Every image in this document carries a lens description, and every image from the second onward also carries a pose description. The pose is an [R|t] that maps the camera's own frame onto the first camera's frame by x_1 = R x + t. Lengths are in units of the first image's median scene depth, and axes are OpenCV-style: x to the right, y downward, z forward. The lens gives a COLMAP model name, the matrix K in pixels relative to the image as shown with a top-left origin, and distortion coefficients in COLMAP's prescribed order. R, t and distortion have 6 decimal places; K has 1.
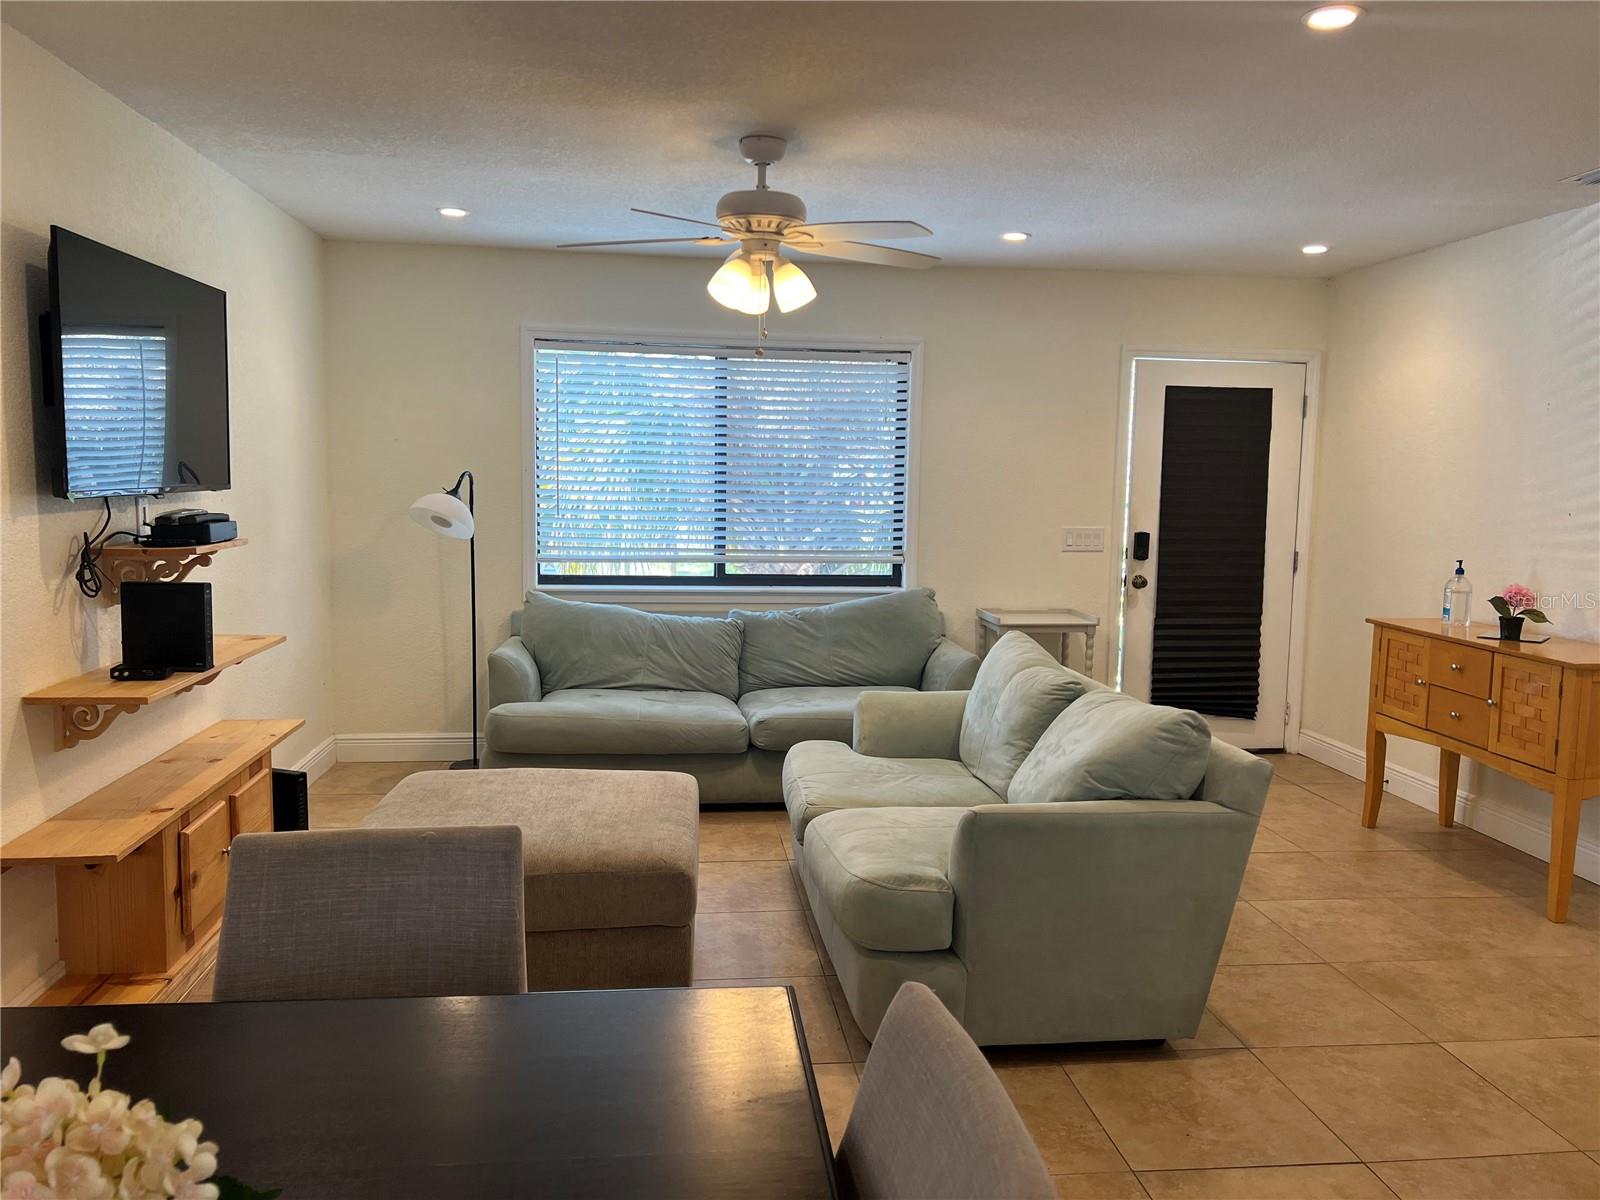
lens RADIAL K [[1210.1, 0, 794.9], [0, 1210.1, 594.2], [0, 0, 1]] dist [0.049189, -0.056149]
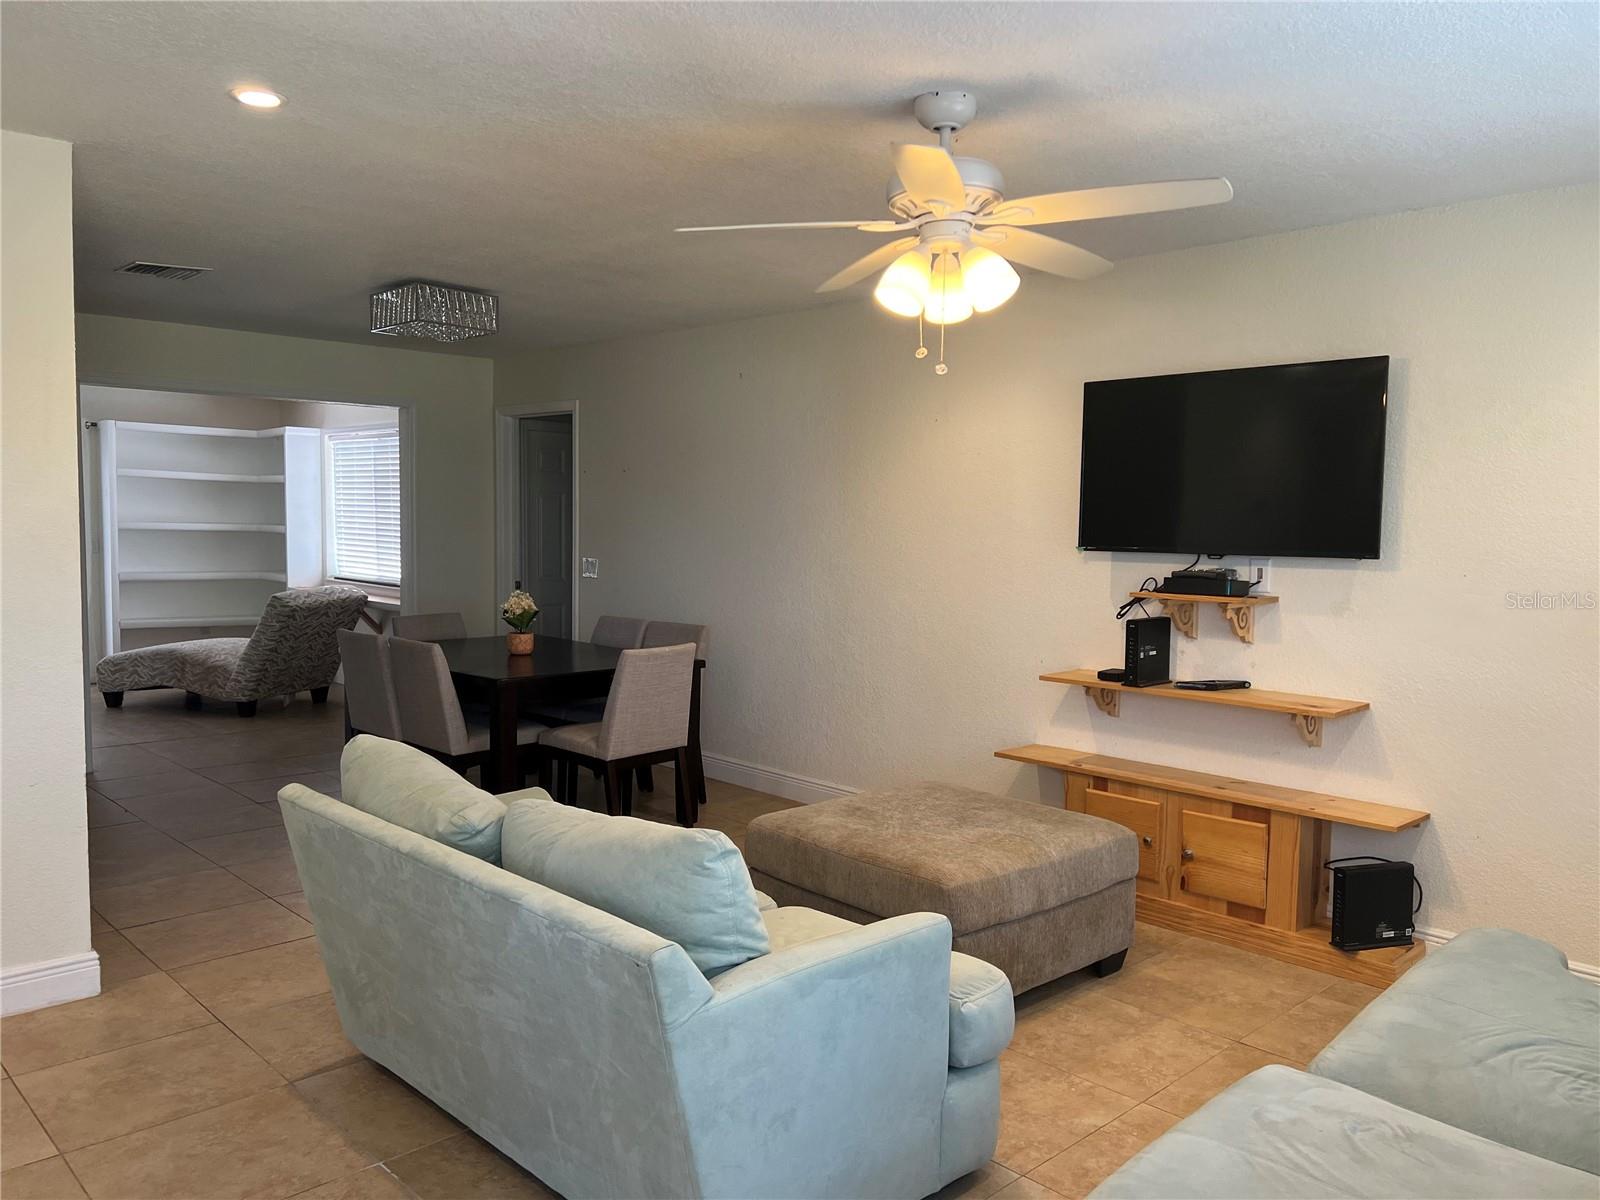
lens RADIAL K [[1198.7, 0, 800.0], [0, 1198.7, 600.0], [0, 0, 1]] dist [-0.003495, 0.002318]
pose [[-0.794834, 0.007351, -0.606782, 0.633599], [-0.092028, 0.986901, 0.132505, -0.183579], [0.599808, 0.161161, -0.783746, 1.959859]]
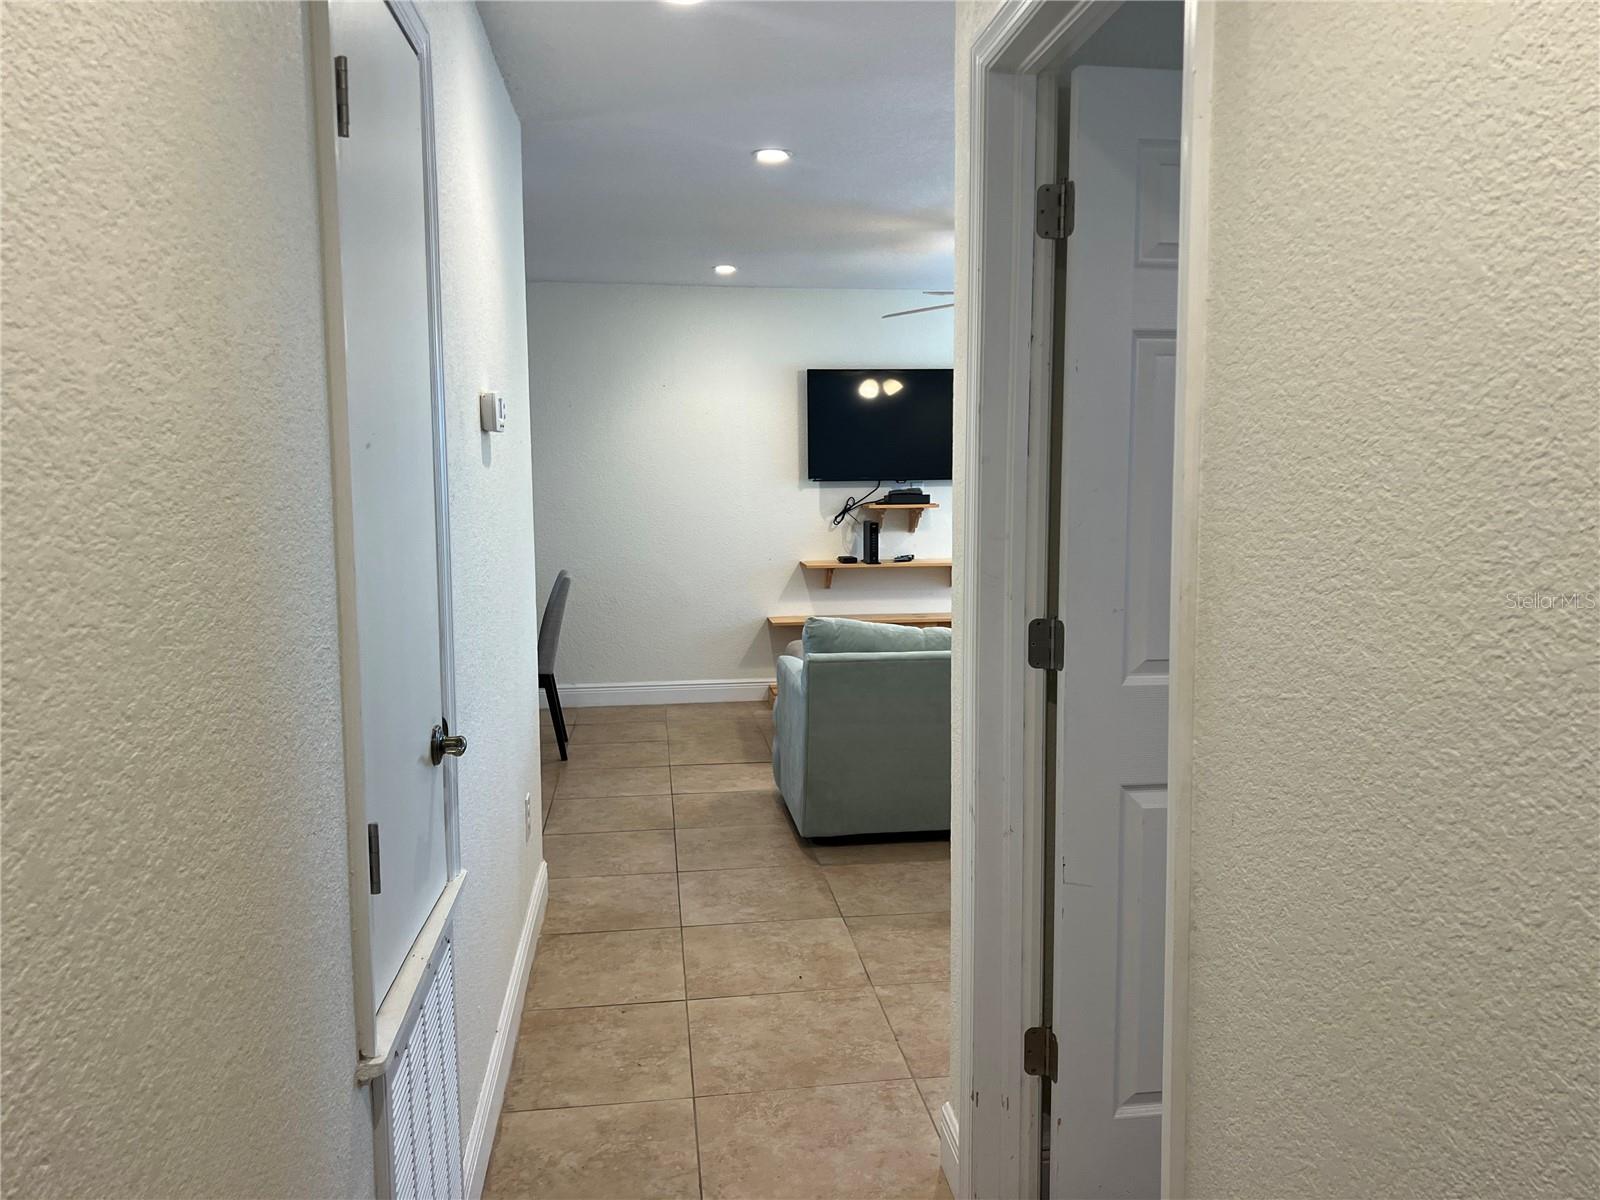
lens RADIAL K [[1210.1, 0, 794.9], [0, 1210.1, 594.2], [0, 0, 1]] dist [0.049189, -0.056149]
pose [[0.002972, 0.085759, -0.996311, 1.755119], [-0.092956, 0.992026, 0.085113, -0.056268], [0.995666, 0.092361, 0.010920, 0.933088]]
